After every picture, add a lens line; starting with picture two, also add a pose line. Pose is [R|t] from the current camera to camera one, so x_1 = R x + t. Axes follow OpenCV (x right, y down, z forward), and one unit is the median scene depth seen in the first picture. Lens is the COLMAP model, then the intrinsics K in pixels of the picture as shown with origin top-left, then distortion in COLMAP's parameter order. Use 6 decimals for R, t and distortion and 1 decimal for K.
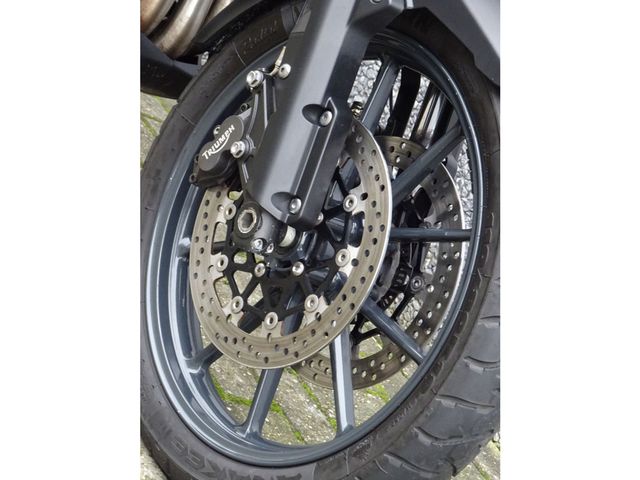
lens RADIAL K [[2315.9, 0, 319.8], [0, 2315.9, 239.8], [0, 0, 1]] dist [0.197920, 0.000000]
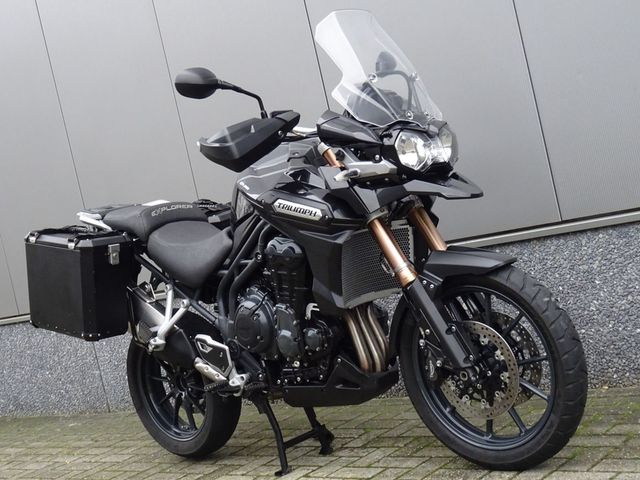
lens RADIAL K [[996.7, 0, 320.5], [0, 996.7, 239.5], [0, 0, 1]] dist [0.135406, 0.000000]
pose [[0.643864, -0.764202, 0.037875, -0.062392], [0.753739, 0.624980, -0.203167, 0.004106], [0.131589, 0.159360, 0.978411, -0.221161]]
